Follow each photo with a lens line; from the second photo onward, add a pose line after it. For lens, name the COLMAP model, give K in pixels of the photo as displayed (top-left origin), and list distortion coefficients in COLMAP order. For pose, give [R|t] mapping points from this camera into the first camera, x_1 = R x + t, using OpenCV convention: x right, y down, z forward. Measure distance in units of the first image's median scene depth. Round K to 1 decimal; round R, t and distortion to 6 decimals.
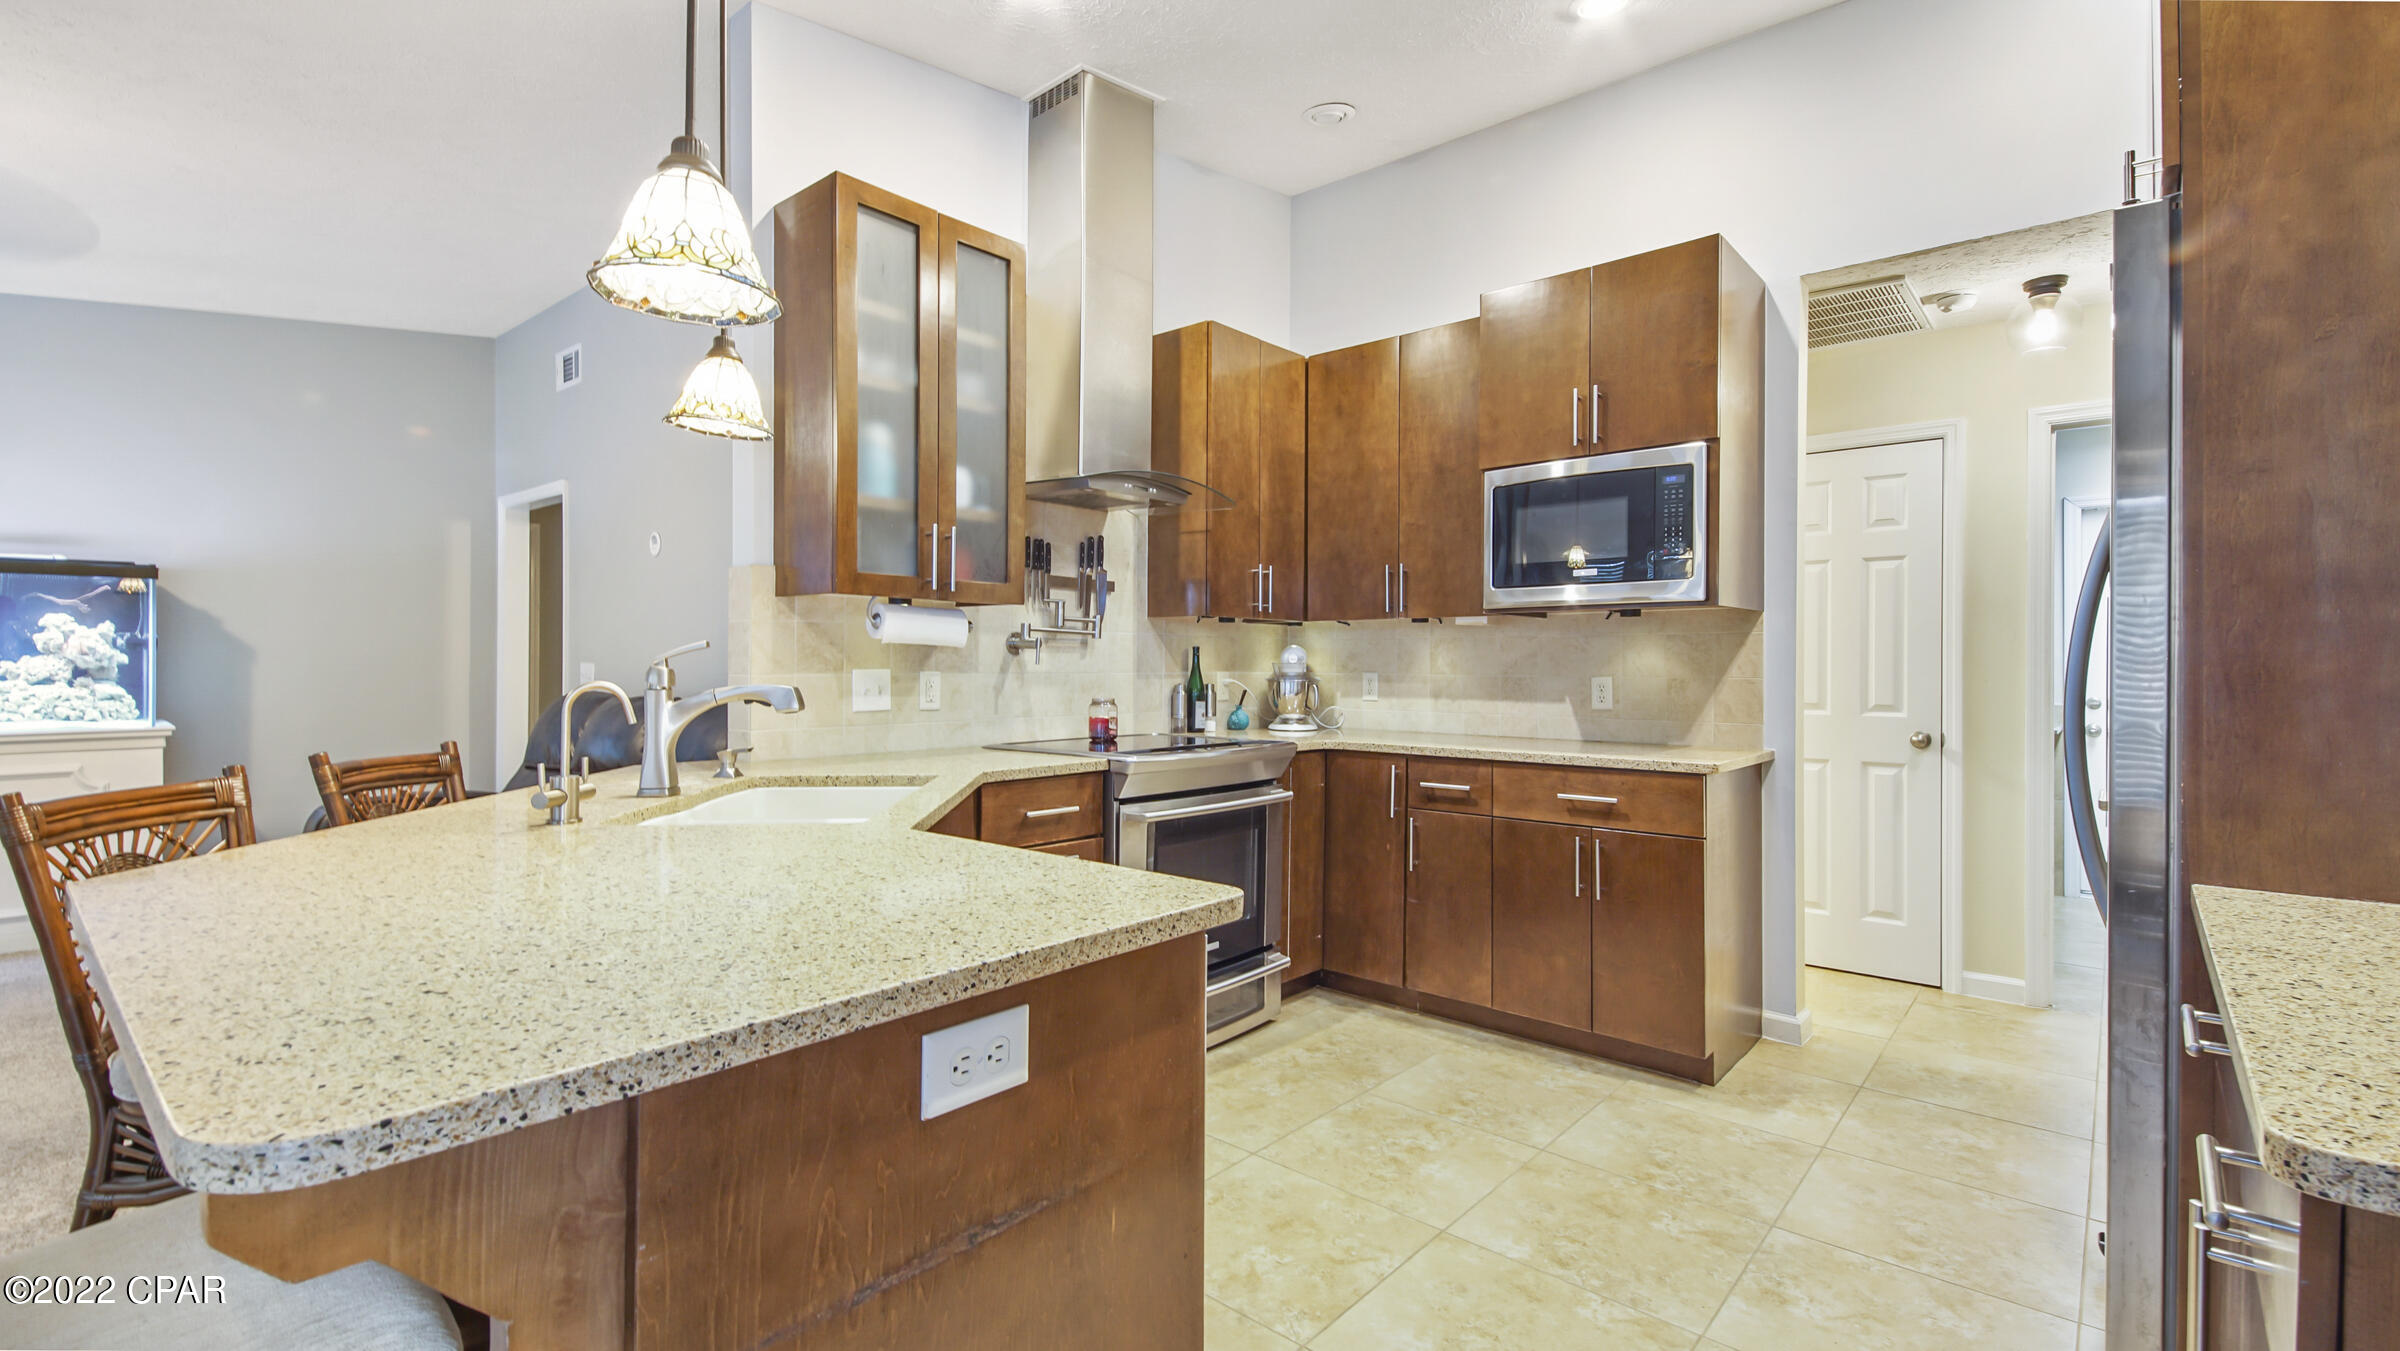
lens RADIAL K [[1077.1, 0, 1202.7], [0, 1077.1, 661.9], [0, 0, 1]] dist [0.013678, -0.007937]
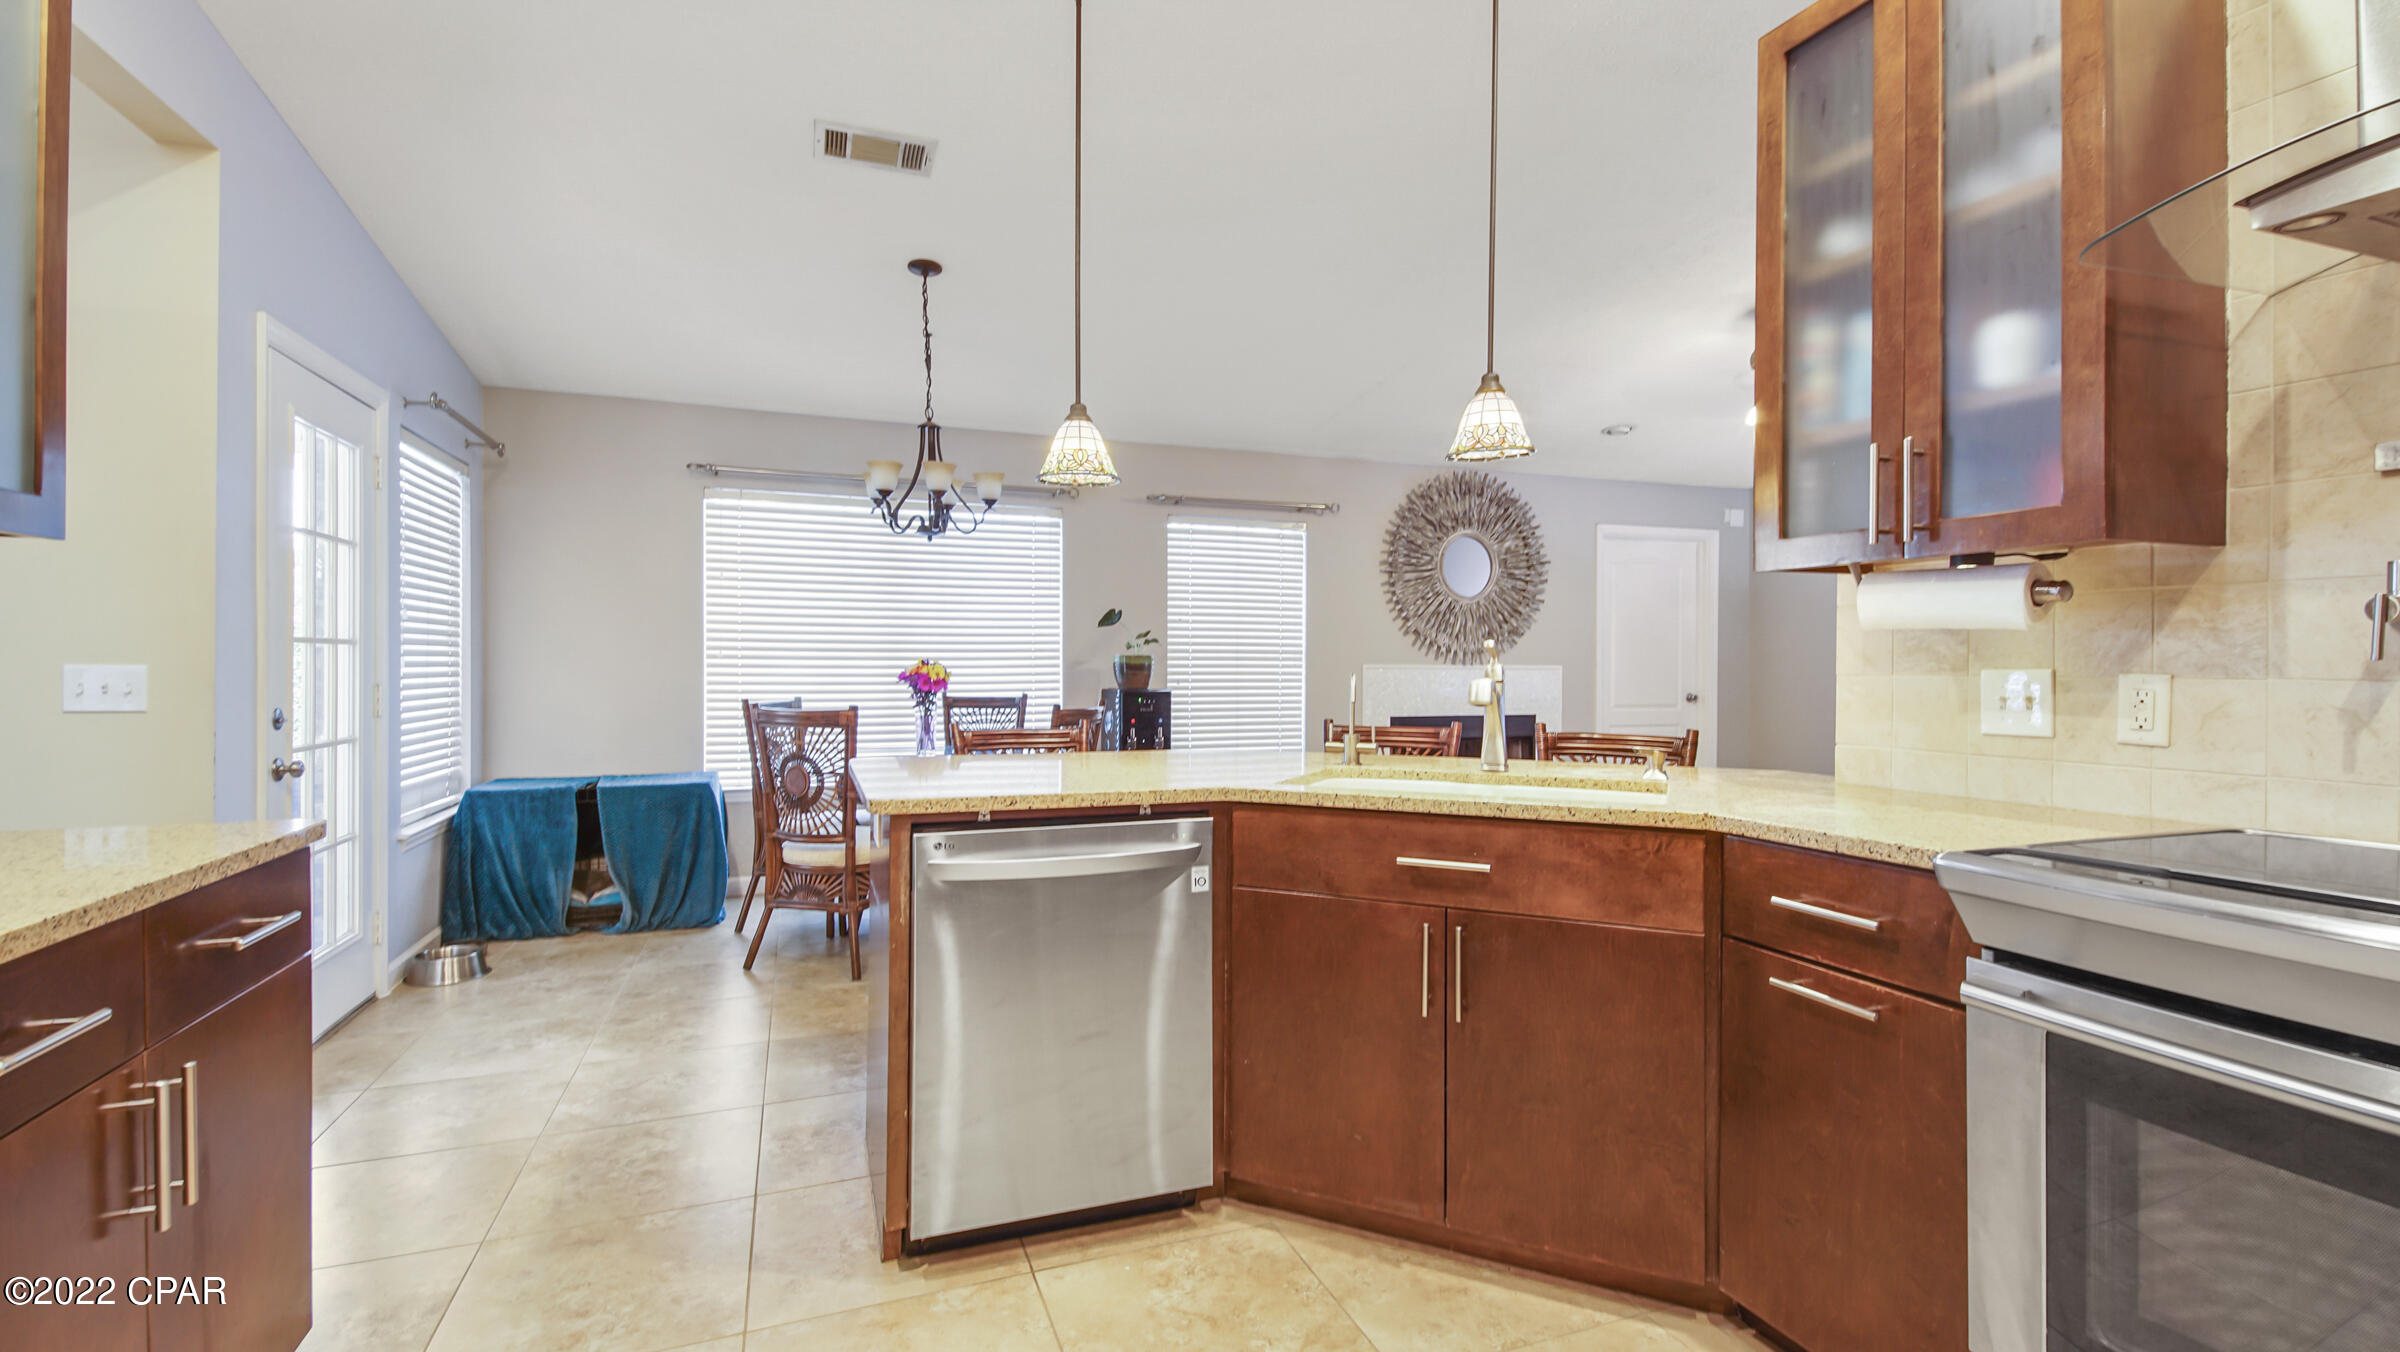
lens RADIAL K [[1077.1, 0, 1214.4], [0, 1077.1, 674.9], [0, 0, 1]] dist [0.013678, -0.007937]
pose [[-0.457796, -0.000231, -0.889057, 0.467795], [-0.008996, 0.999950, 0.004373, 0.011492], [0.889012, 0.010000, -0.457775, 0.864768]]
